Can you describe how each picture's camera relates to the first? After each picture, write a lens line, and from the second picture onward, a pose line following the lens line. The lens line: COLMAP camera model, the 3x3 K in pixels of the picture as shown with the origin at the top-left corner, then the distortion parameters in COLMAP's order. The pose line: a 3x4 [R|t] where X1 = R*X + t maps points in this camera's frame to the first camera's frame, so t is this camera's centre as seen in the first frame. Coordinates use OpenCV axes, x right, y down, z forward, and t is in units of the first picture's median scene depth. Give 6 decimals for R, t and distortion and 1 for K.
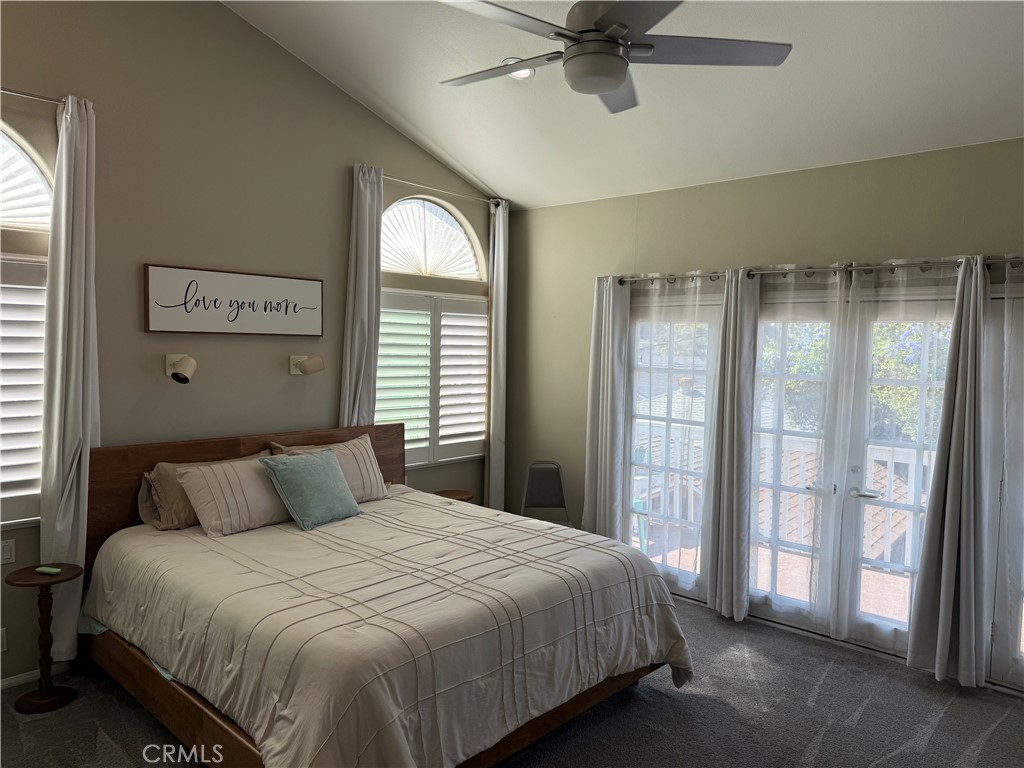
lens RADIAL K [[721.1, 0, 512.0], [0, 721.1, 384.0], [0, 0, 1]] dist [0.080645, -0.138447]
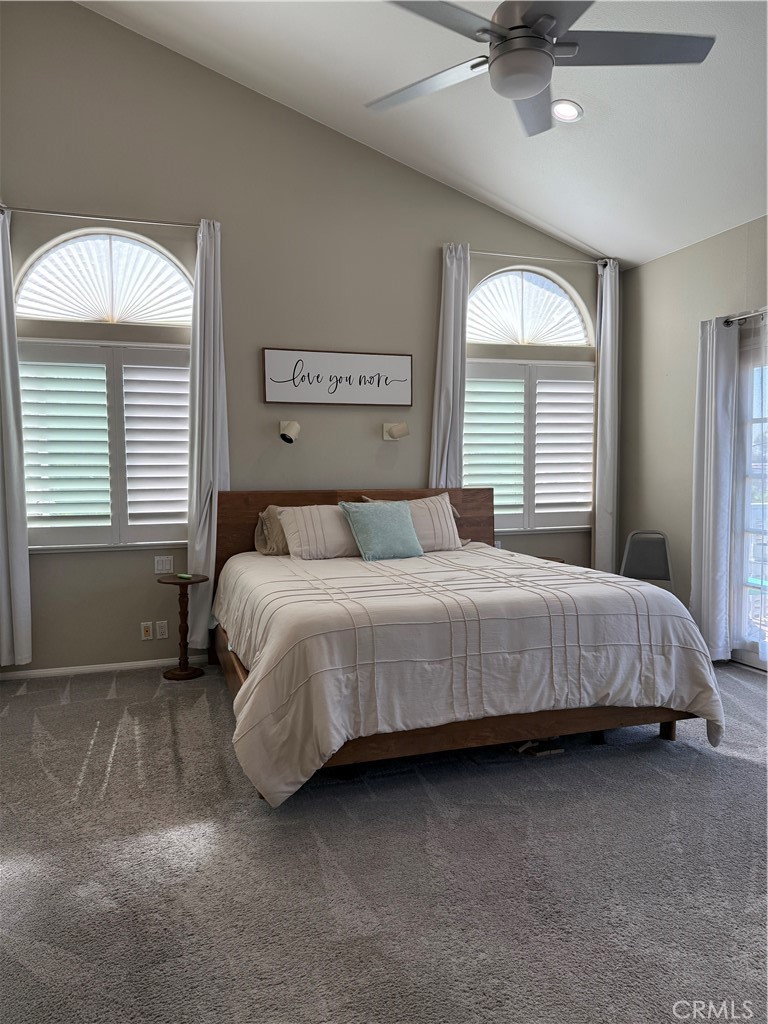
lens RADIAL K [[721.1, 0, 387.2], [0, 721.1, 536.1], [0, 0, 1]] dist [0.080645, -0.138447]
pose [[0.864252, 0.011115, -0.502936, 0.285025], [-0.003537, 0.999865, 0.016018, 0.125153], [0.503046, -0.012064, 0.864175, 0.021084]]
